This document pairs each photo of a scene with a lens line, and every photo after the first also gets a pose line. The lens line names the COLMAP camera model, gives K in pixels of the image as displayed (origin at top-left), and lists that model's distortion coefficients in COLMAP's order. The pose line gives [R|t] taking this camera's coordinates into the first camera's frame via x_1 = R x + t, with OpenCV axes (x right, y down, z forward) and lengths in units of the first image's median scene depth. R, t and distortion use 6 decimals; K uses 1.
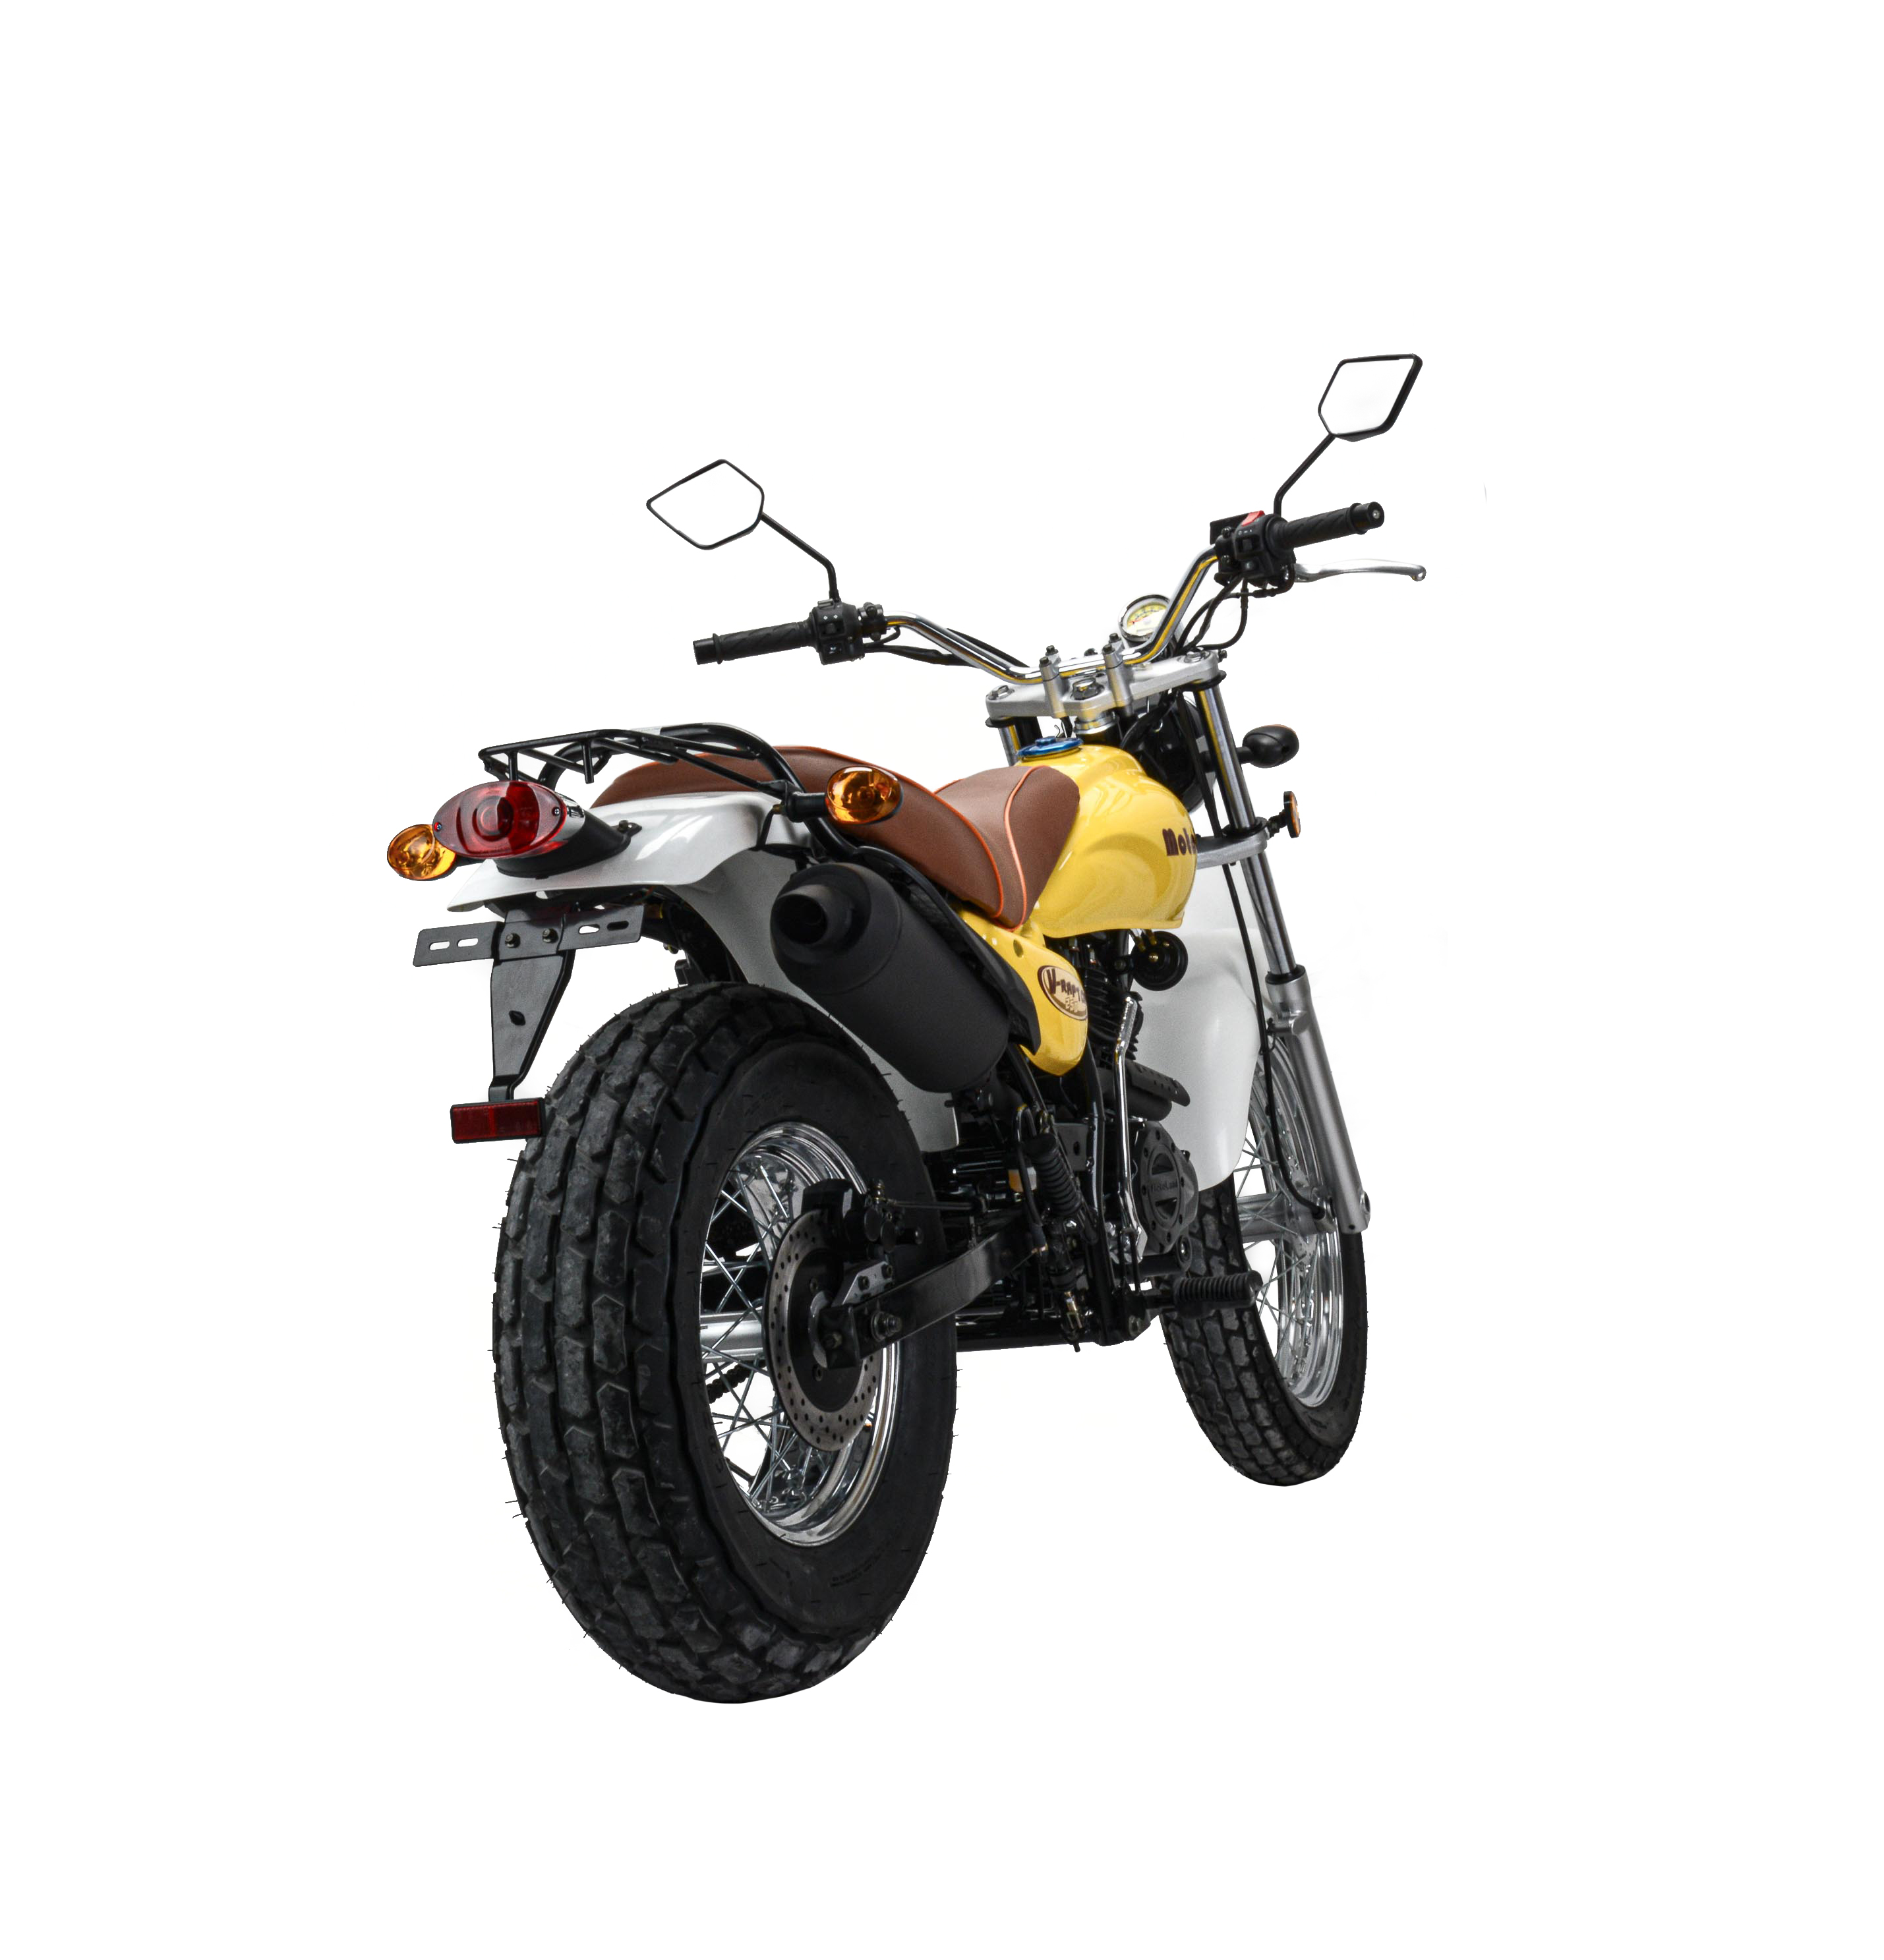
lens RADIAL K [[3225.2, 0, 942.0], [0, 3225.2, 980.0], [0, 0, 1]] dist [0.031892, 0.005003]
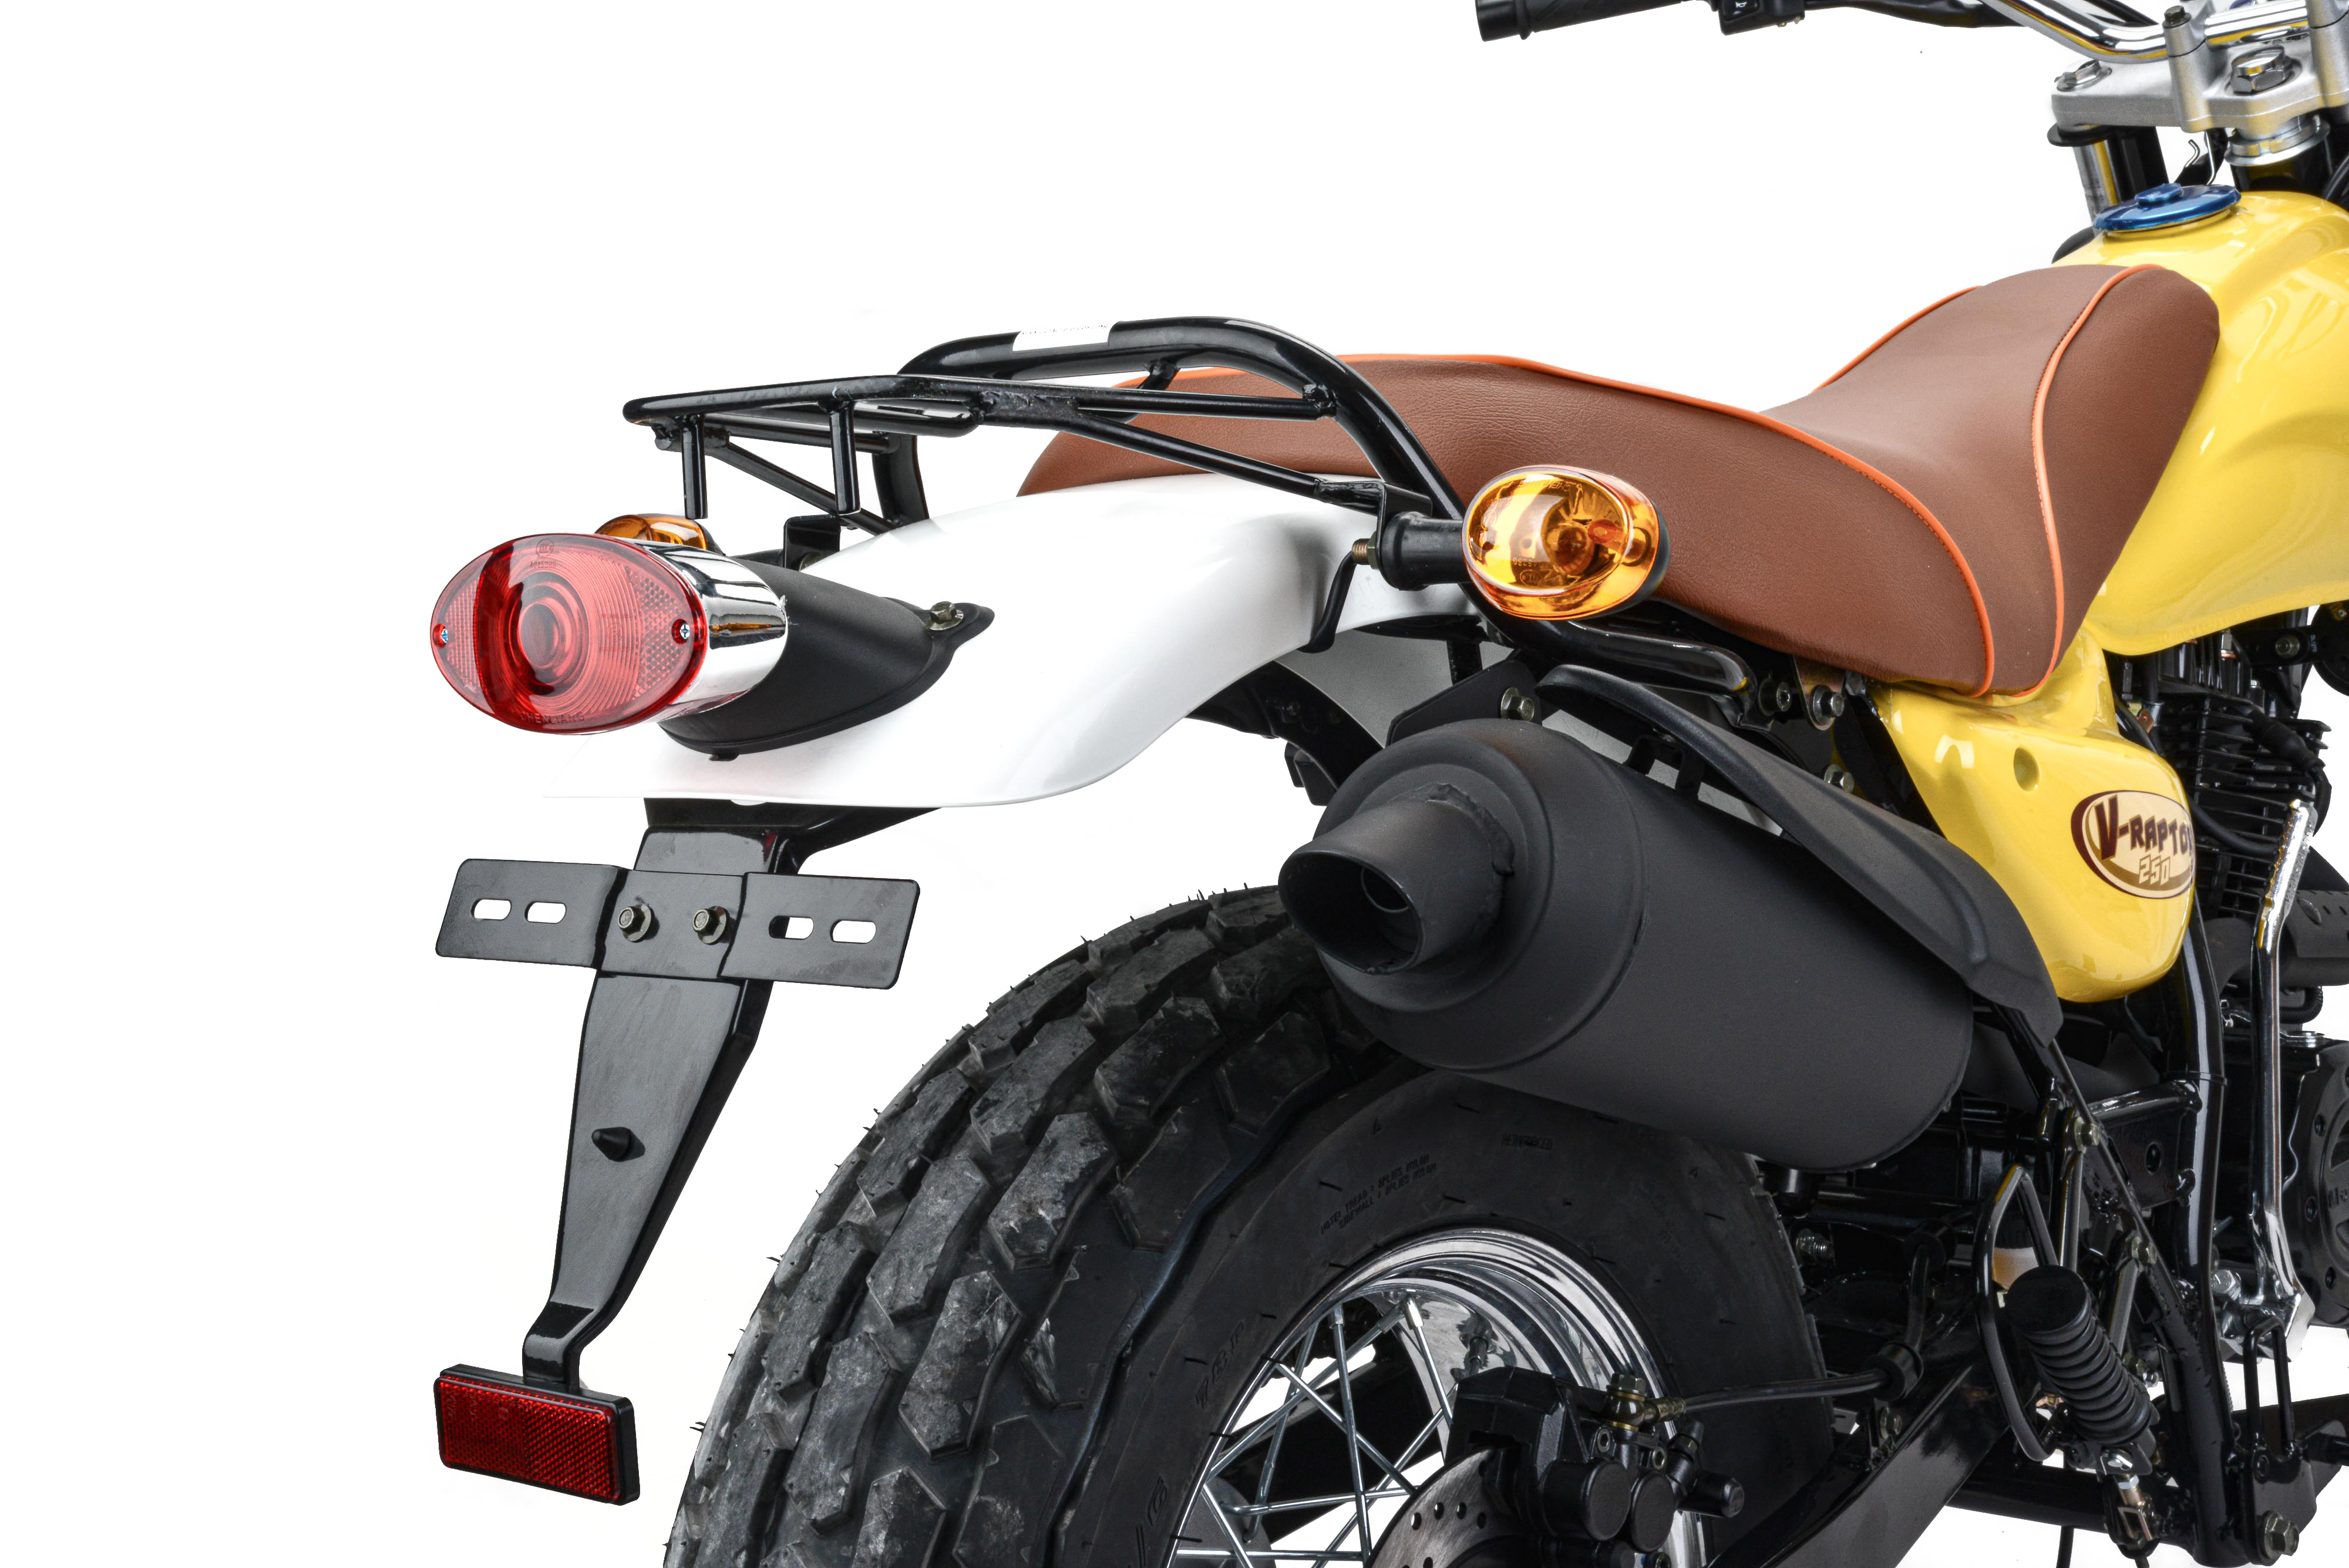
lens RADIAL K [[3344.2, 0, 1174.5], [0, 3344.2, 784.0], [0, 0, 1]] dist [0.207085, 0.015462]
pose [[0.965145, 0.050326, -0.256831, 0.028196], [-0.007927, 0.986509, 0.163517, -0.076465], [0.261595, -0.155782, 0.952523, 0.492675]]
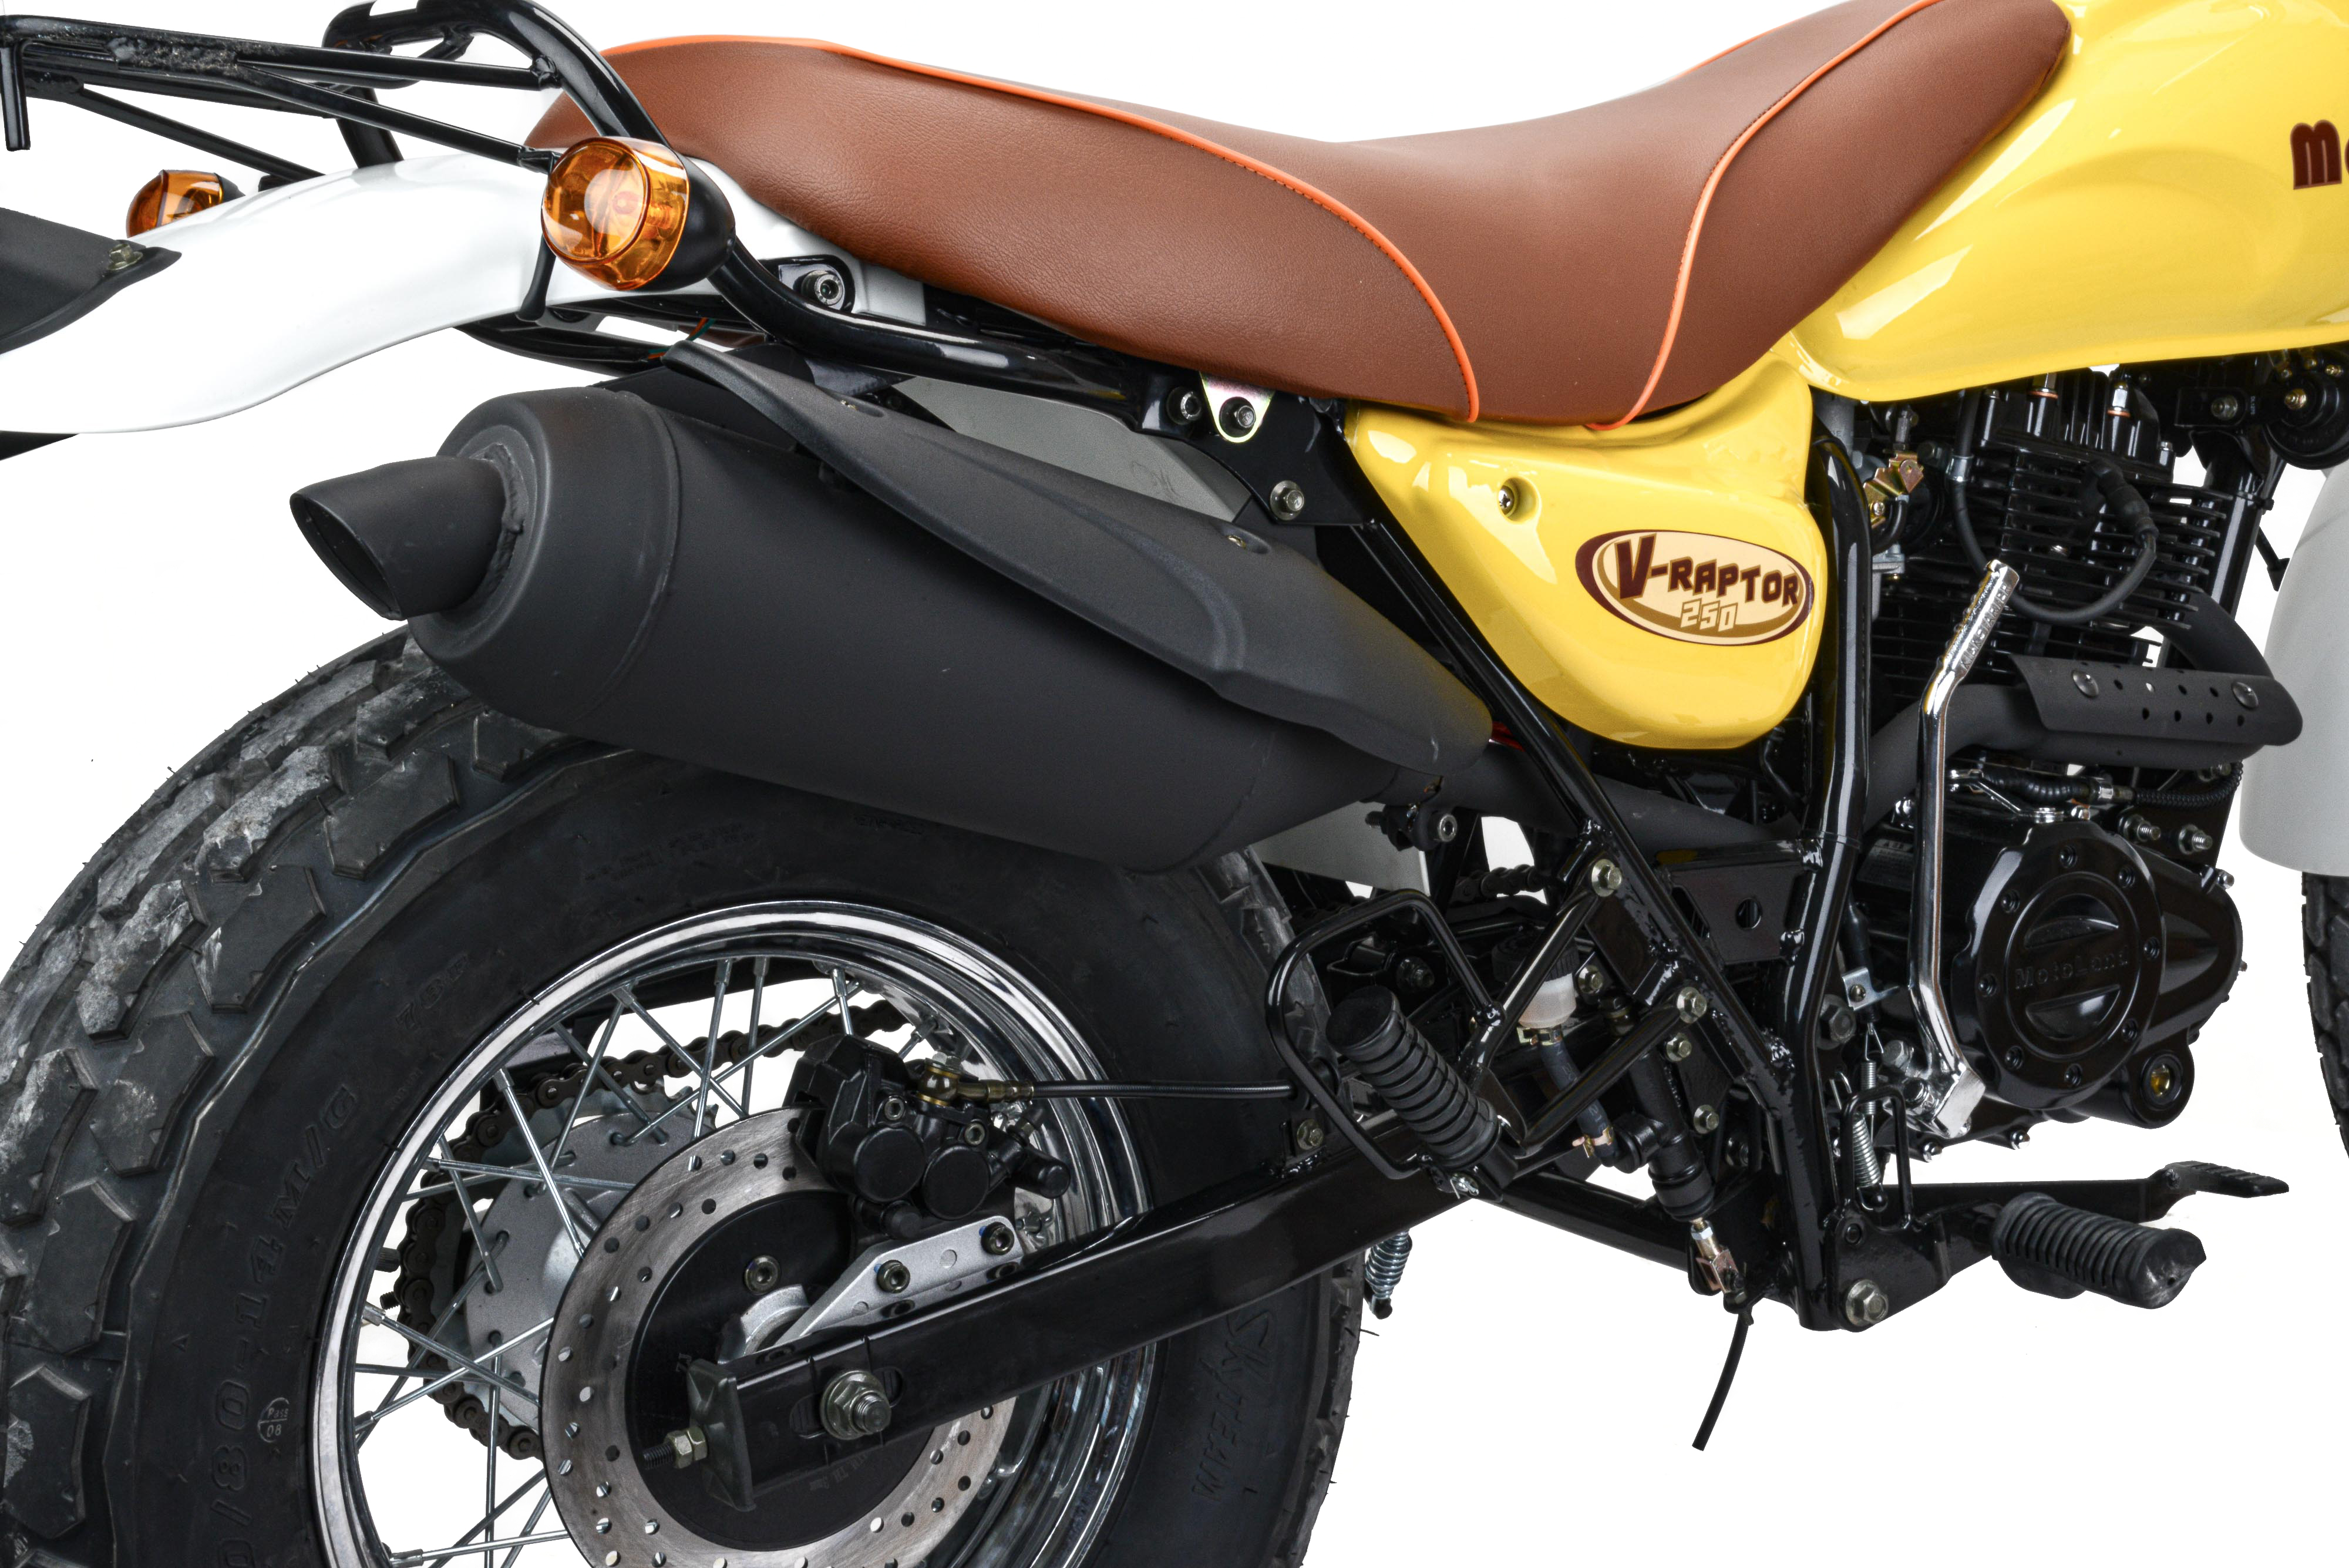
lens RADIAL K [[3344.2, 0, 1174.5], [0, 3344.2, 784.0], [0, 0, 1]] dist [0.207085, 0.015462]
pose [[0.854138, 0.146370, -0.499023, 0.198500], [-0.025613, 0.970250, 0.240748, -0.073897], [0.519415, -0.192850, 0.832476, 0.554083]]
